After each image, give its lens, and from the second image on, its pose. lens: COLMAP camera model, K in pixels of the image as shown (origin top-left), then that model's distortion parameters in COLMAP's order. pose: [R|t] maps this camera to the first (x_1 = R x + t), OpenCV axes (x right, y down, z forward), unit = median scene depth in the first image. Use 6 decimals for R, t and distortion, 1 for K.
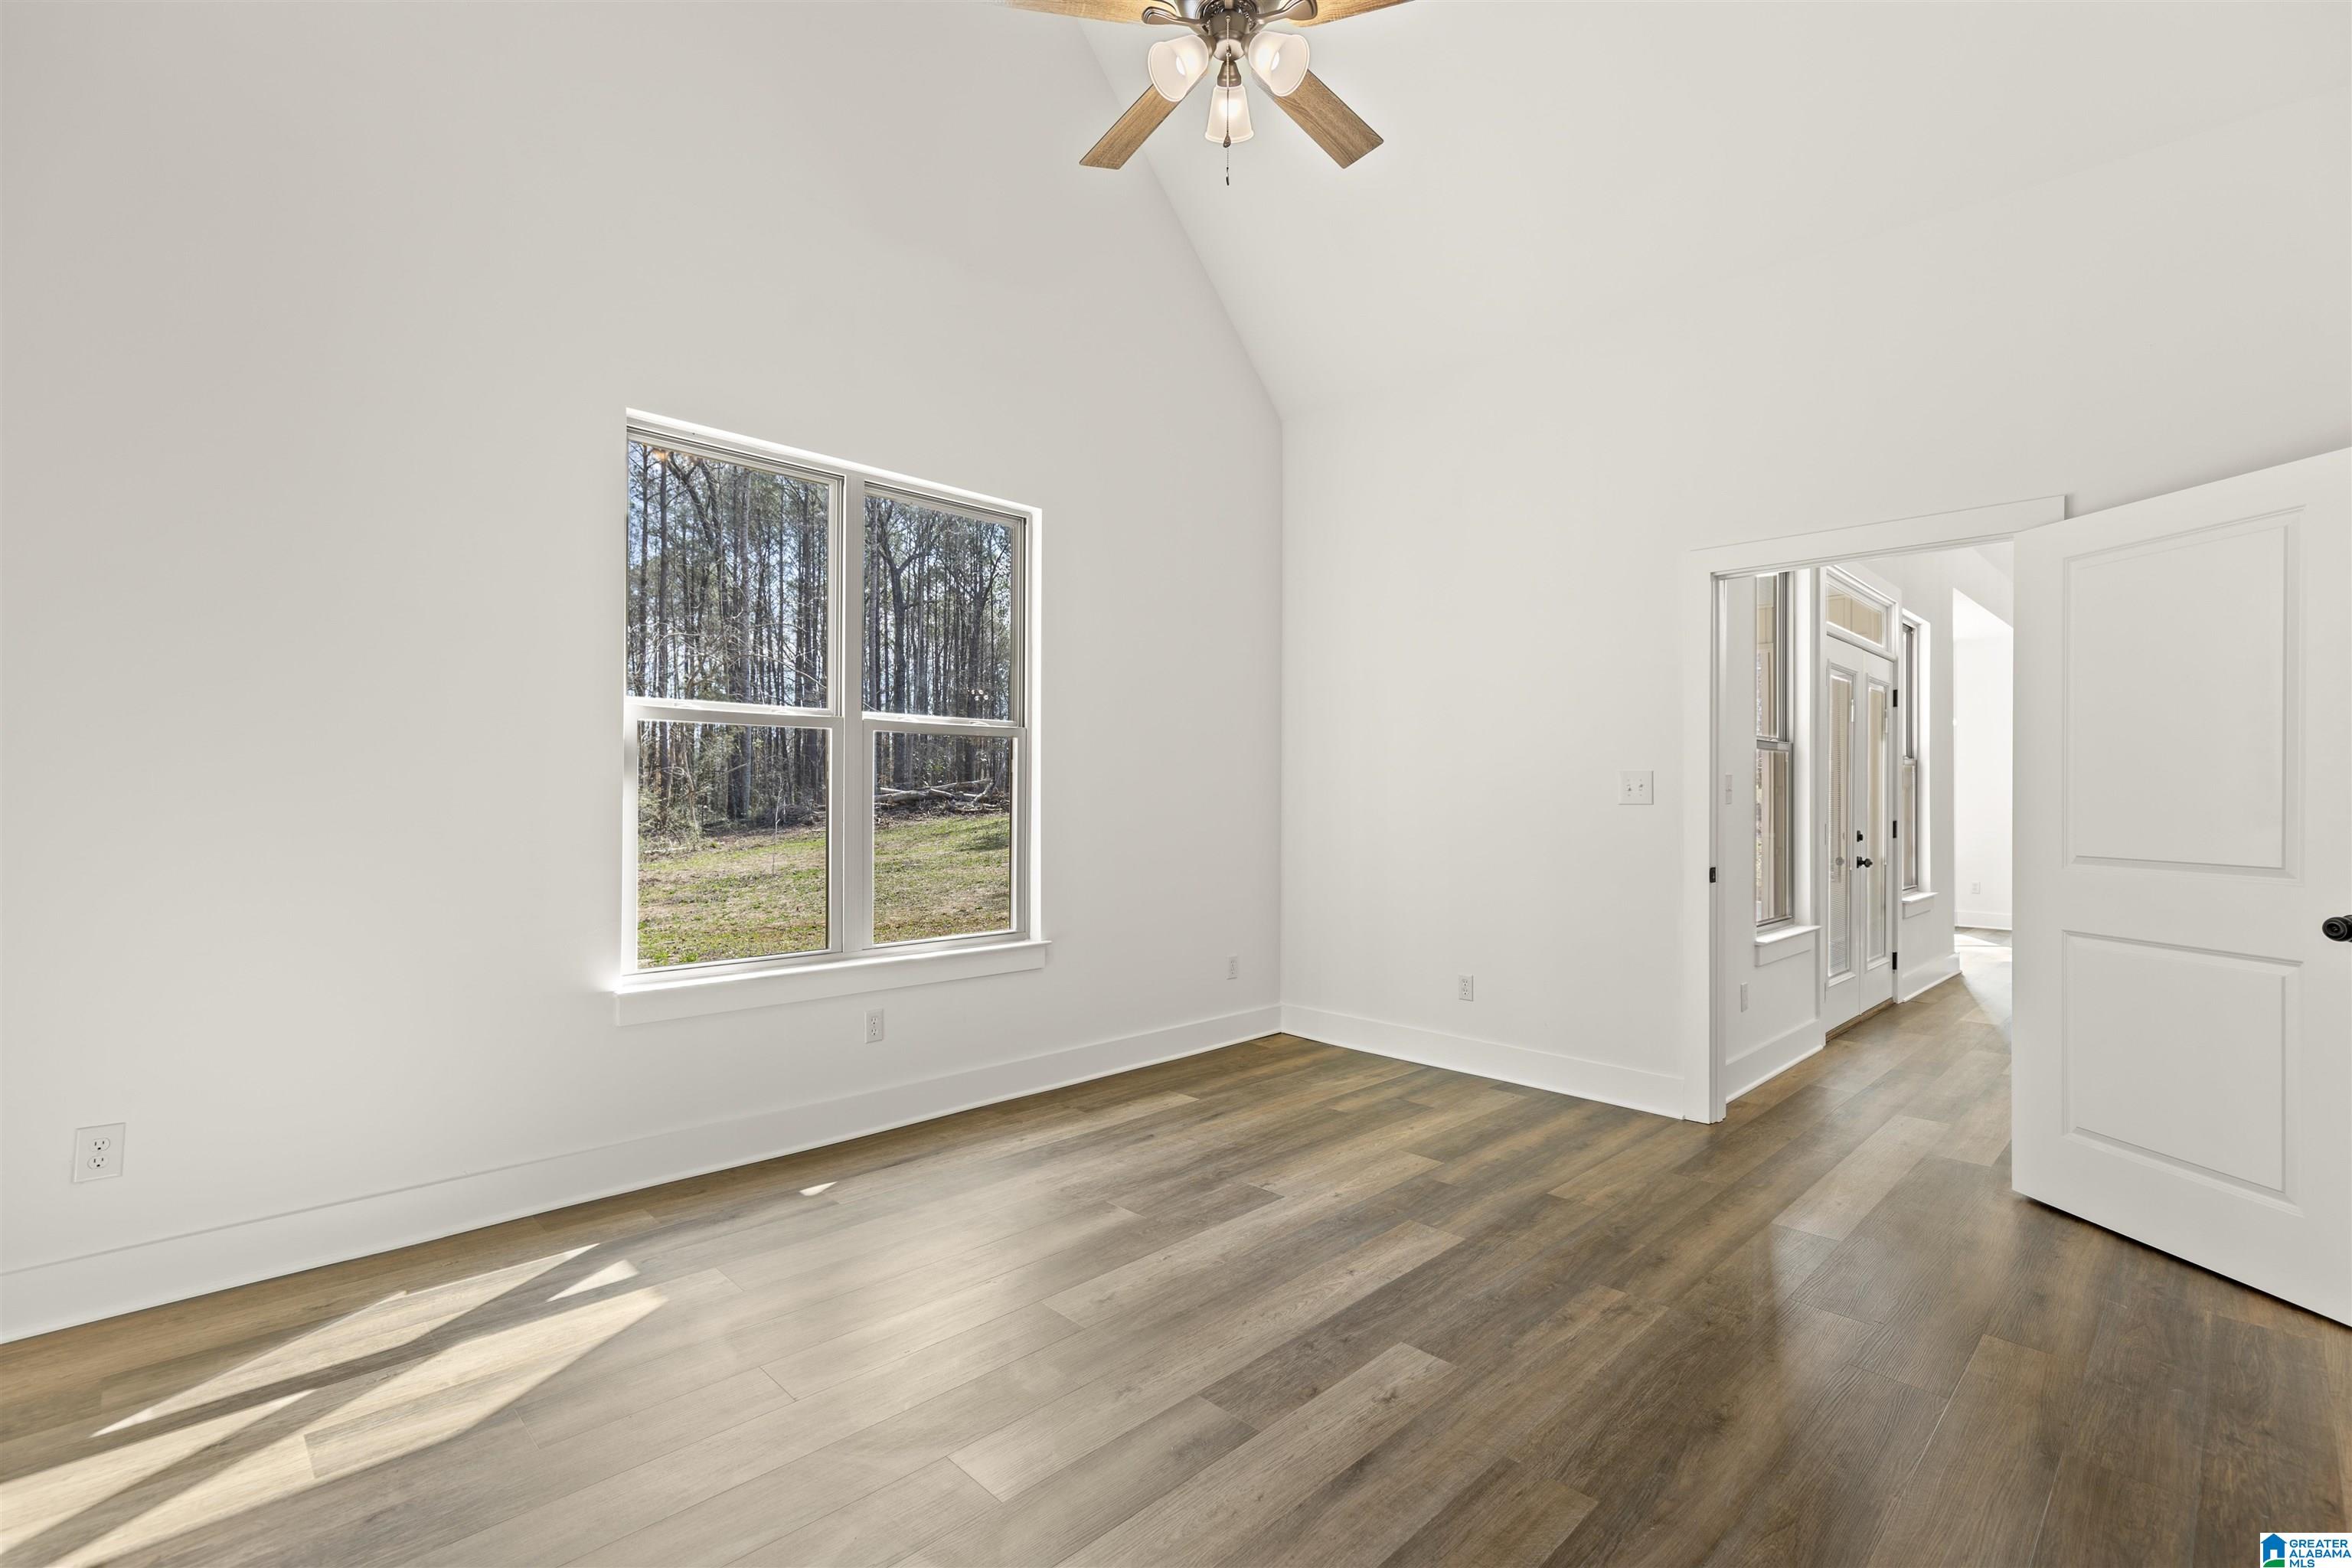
lens RADIAL K [[1063.7, 0, 1175.7], [0, 1063.7, 788.6], [0, 0, 1]] dist [0.004915, -0.000008]
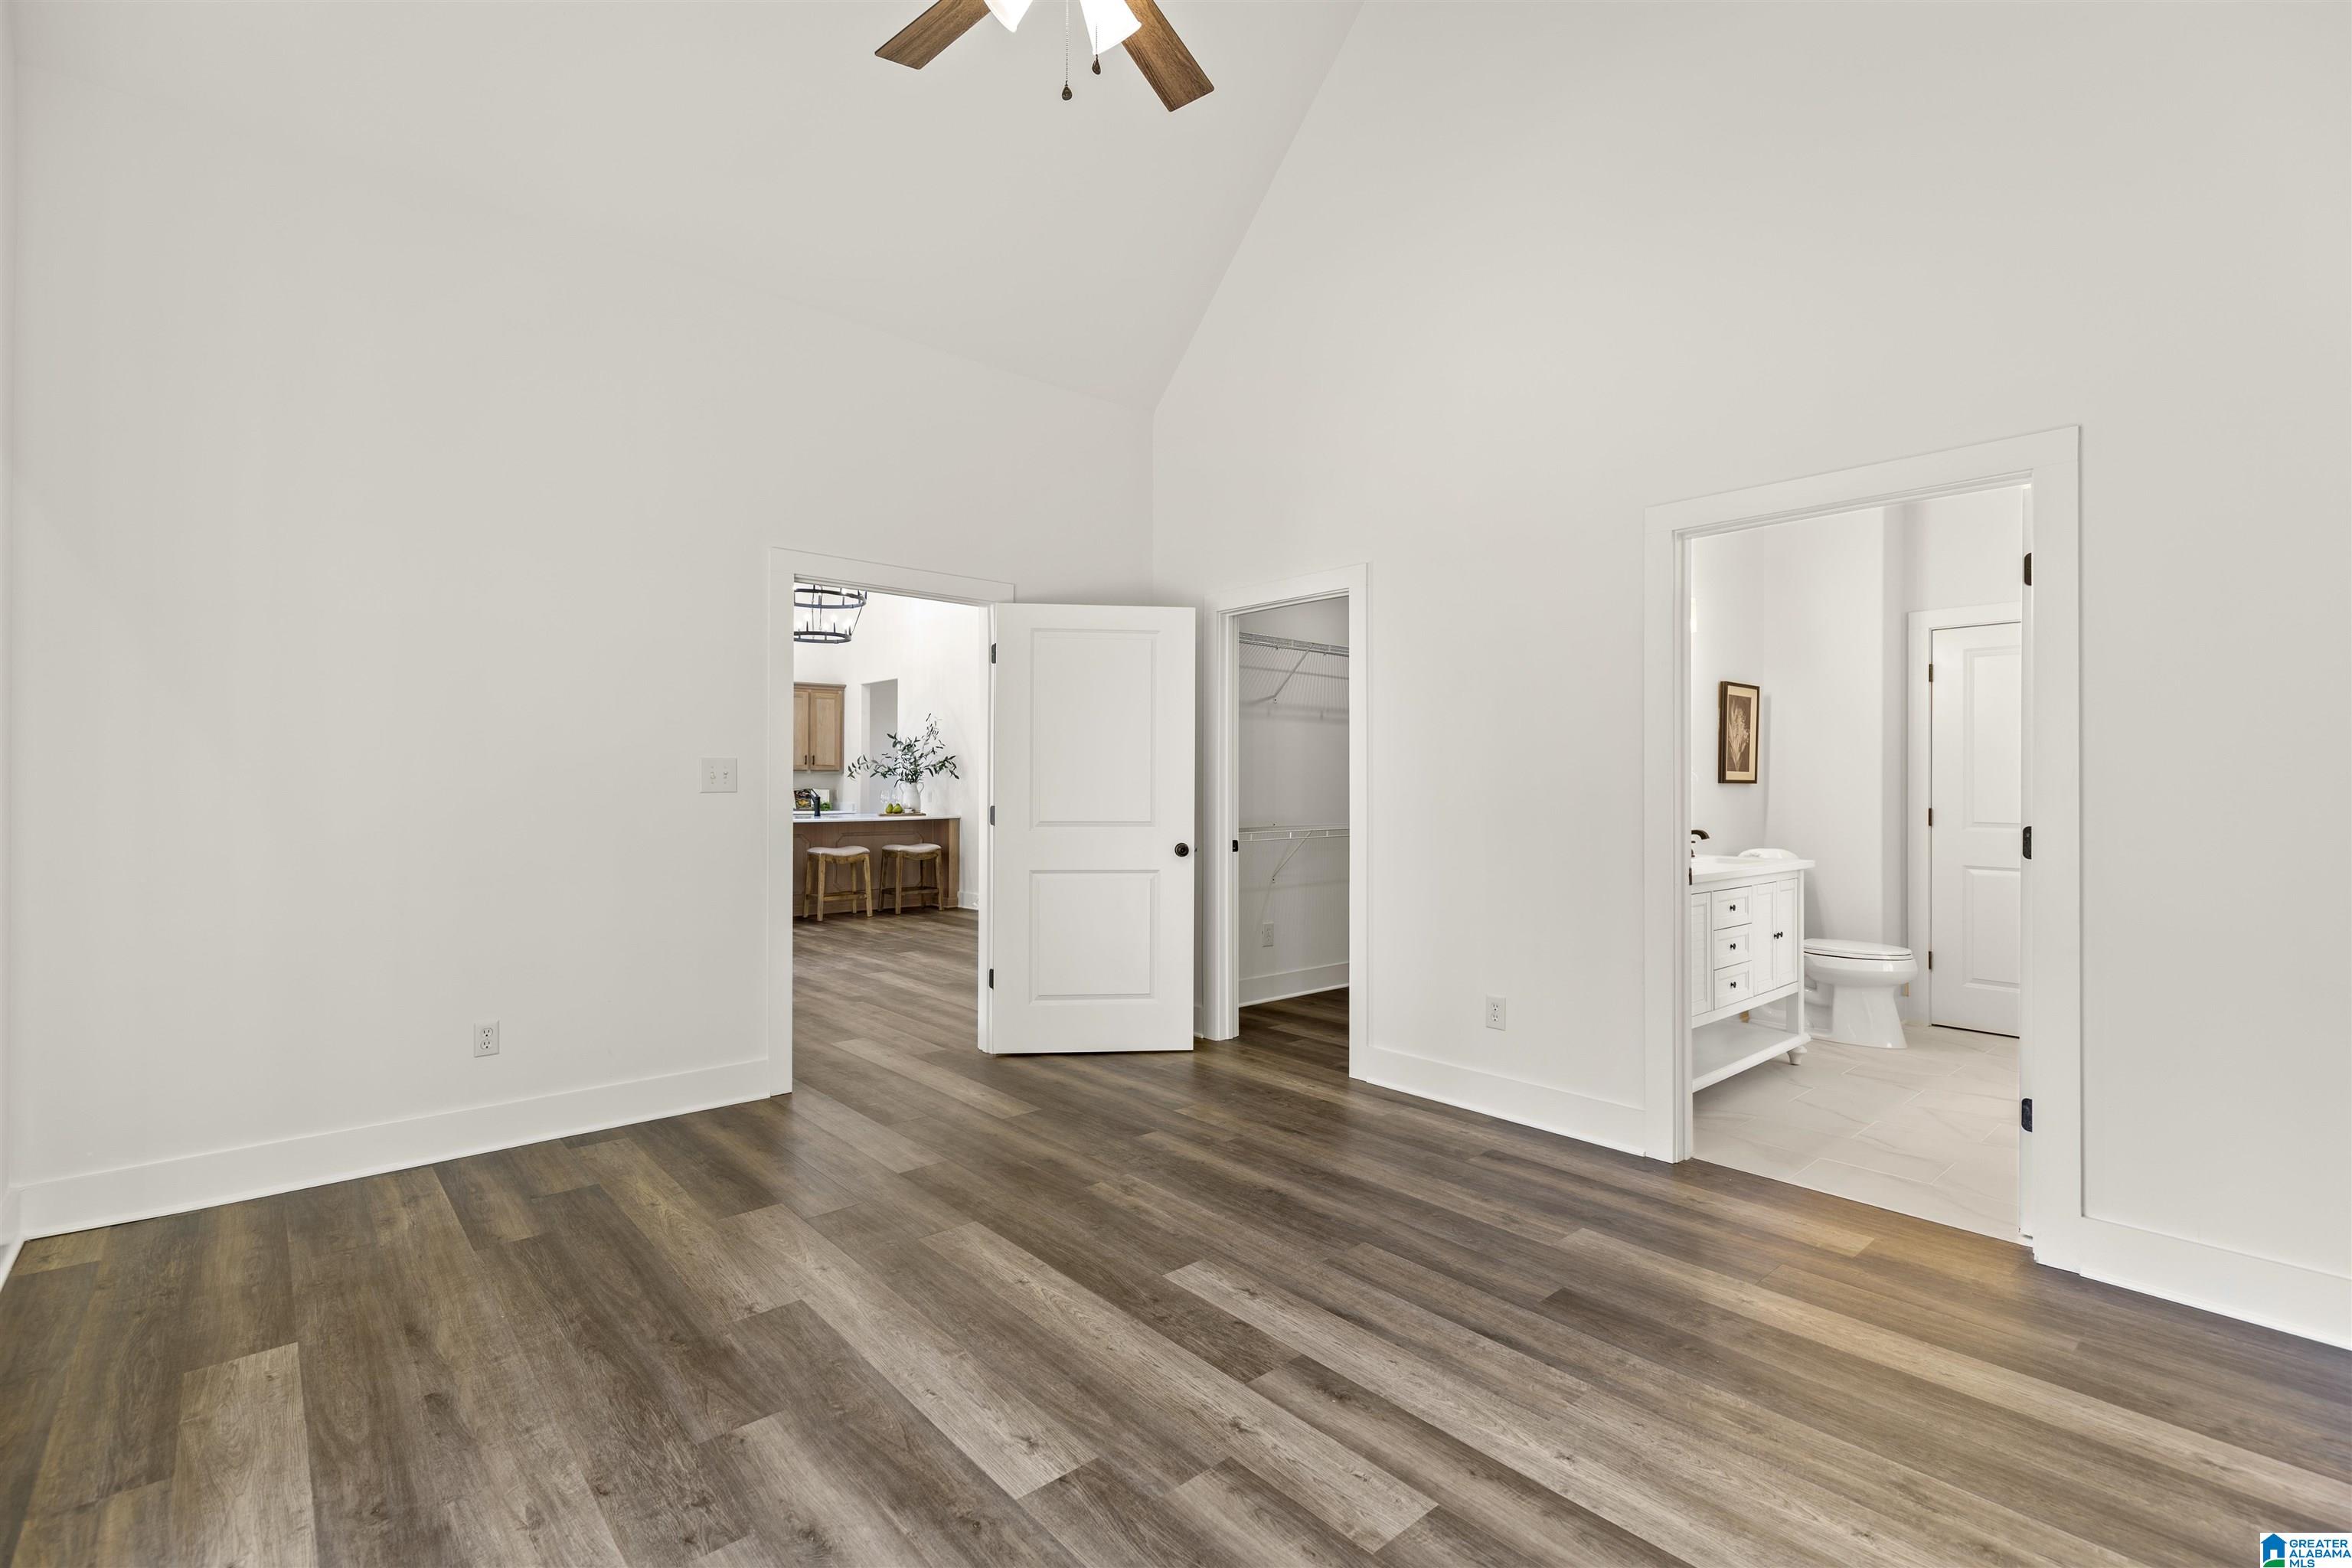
lens RADIAL K [[1063.7, 0, 1175.7], [0, 1063.7, 788.6], [0, 0, 1]] dist [0.004915, -0.000008]
pose [[0.055419, -0.010255, 0.998411, -0.631341], [-0.004815, 0.999933, 0.010538, -0.003775], [-0.998452, -0.005391, 0.055366, 0.648569]]
